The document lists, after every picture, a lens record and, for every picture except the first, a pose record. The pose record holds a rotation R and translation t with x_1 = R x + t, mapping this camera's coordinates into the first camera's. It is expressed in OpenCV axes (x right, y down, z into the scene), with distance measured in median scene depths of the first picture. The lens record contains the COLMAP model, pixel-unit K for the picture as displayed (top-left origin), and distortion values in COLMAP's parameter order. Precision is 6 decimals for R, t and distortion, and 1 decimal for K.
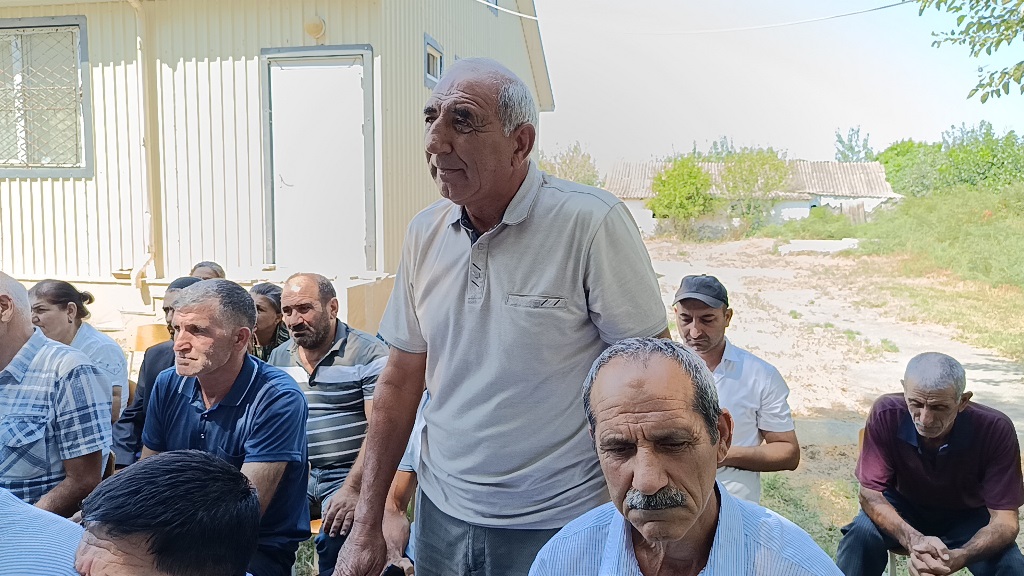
lens RADIAL K [[711.1, 0, 519.0], [0, 711.1, 298.1], [0, 0, 1]] dist [0.006372, -0.027296]
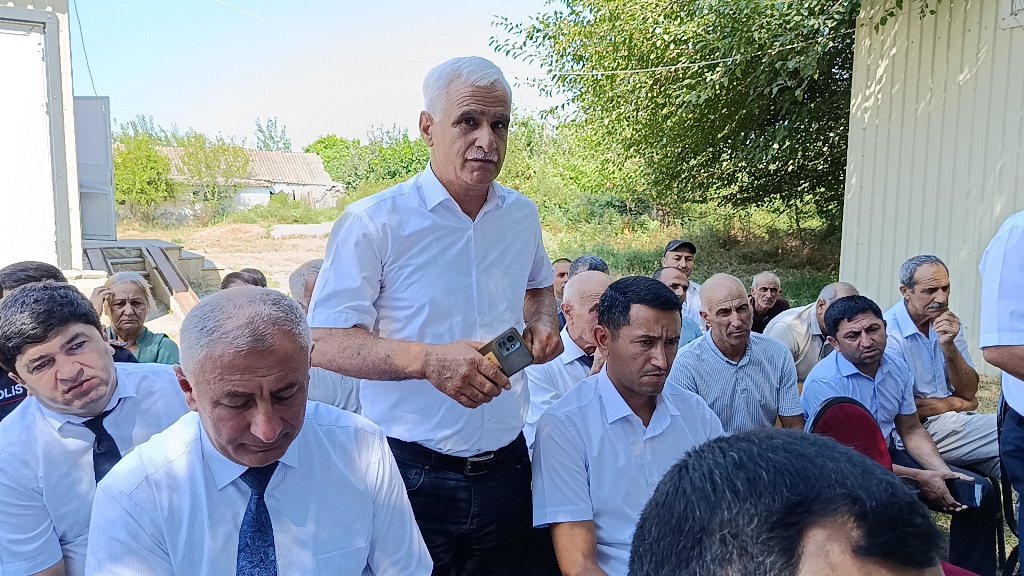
lens RADIAL K [[711.1, 0, 503.7], [0, 711.1, 286.5], [0, 0, 1]] dist [0.006372, -0.027296]
pose [[0.705491, -0.082919, 0.703851, -0.103222], [0.078728, 0.996155, 0.038444, -0.003411], [-0.704333, 0.028291, 0.709306, 0.005365]]
